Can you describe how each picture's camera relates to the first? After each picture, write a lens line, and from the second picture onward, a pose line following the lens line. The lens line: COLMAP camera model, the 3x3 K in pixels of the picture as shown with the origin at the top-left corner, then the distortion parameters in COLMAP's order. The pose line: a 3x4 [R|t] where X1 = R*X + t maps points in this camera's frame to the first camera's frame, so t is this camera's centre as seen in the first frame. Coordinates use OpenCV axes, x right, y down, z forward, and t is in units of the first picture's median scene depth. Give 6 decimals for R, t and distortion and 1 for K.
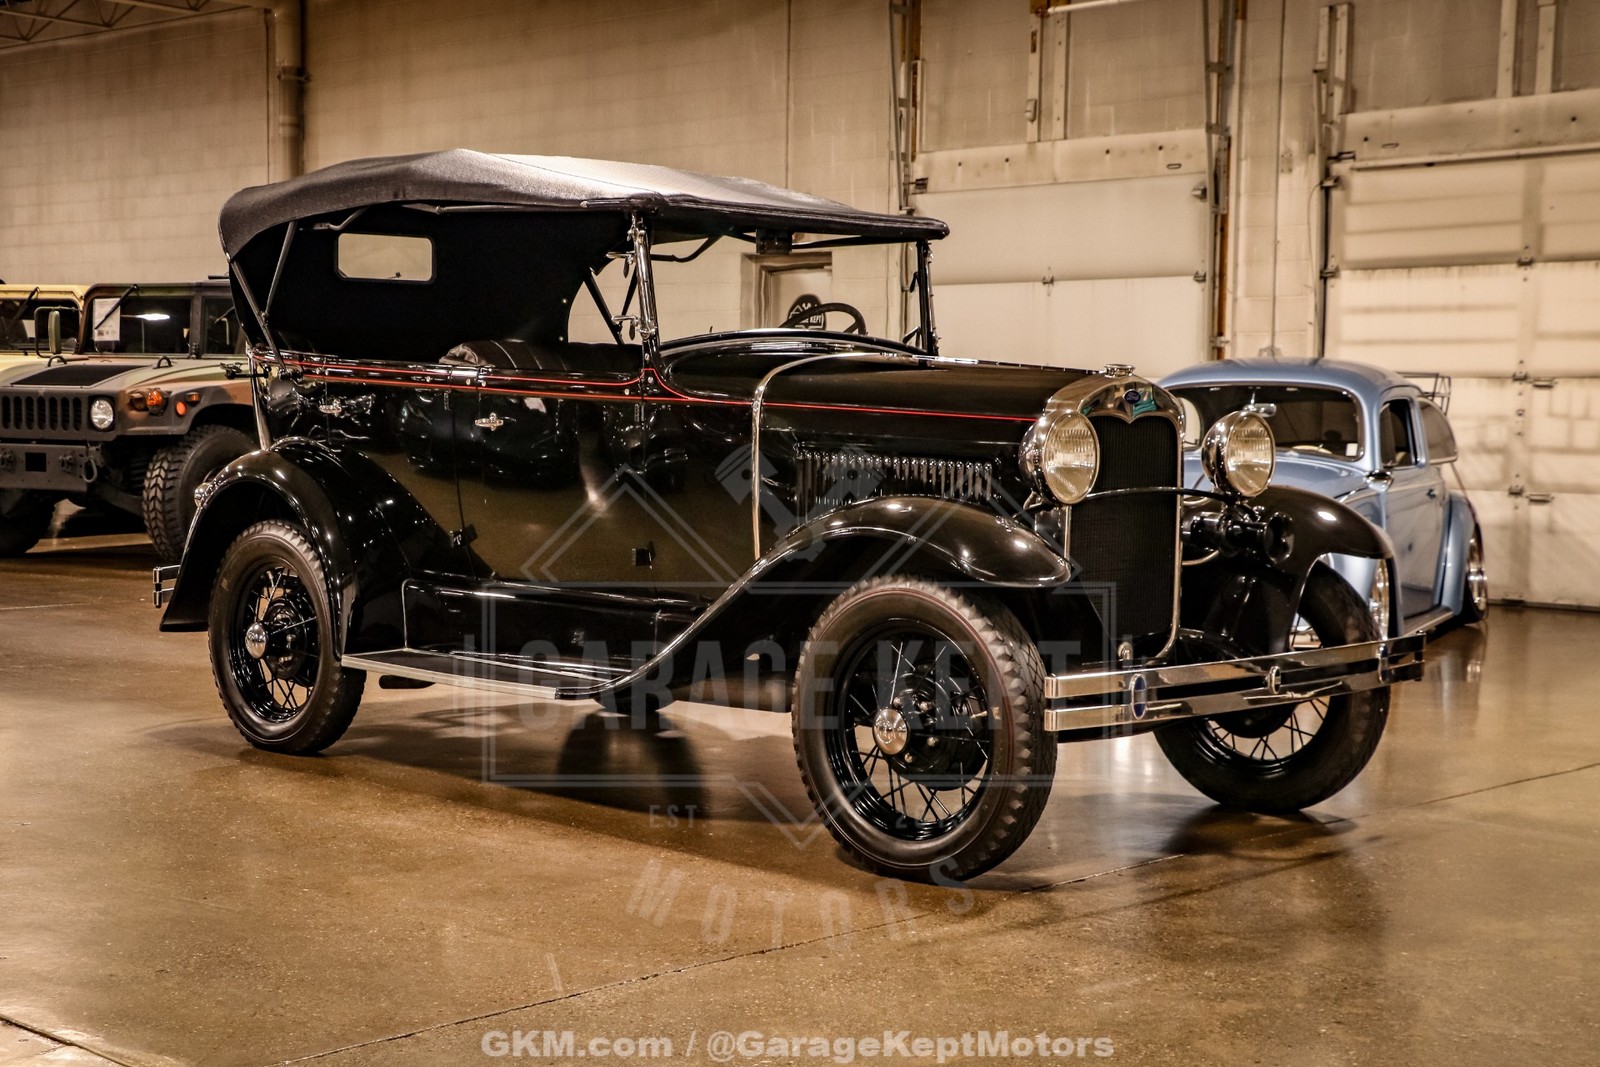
lens RADIAL K [[2067.5, 0, 799.1], [0, 2067.5, 585.7], [0, 0, 1]] dist [0.045697, 0.365001]
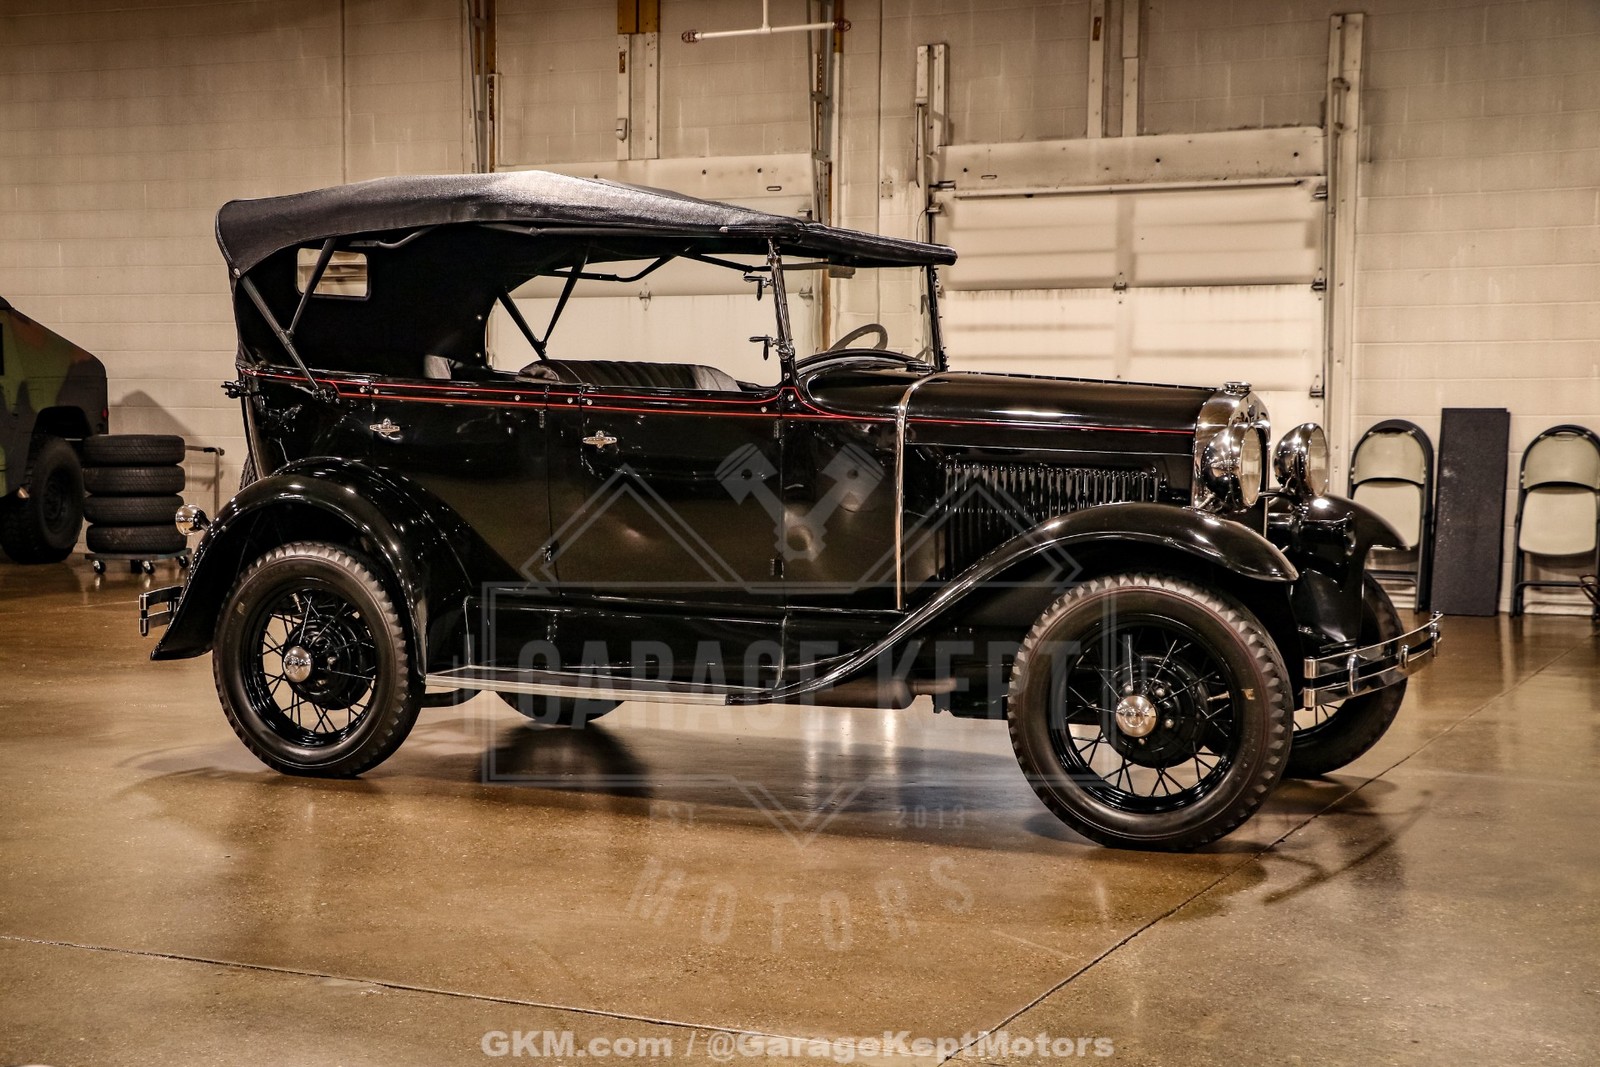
lens RADIAL K [[2050.1, 0, 799.3], [0, 2050.1, 615.1], [0, 0, 1]] dist [0.034943, 0.368221]
pose [[0.961351, -0.033769, 0.273248, -0.112585], [0.031099, 0.999417, 0.014099, -0.001195], [-0.273565, -0.005057, 0.961840, -0.001018]]
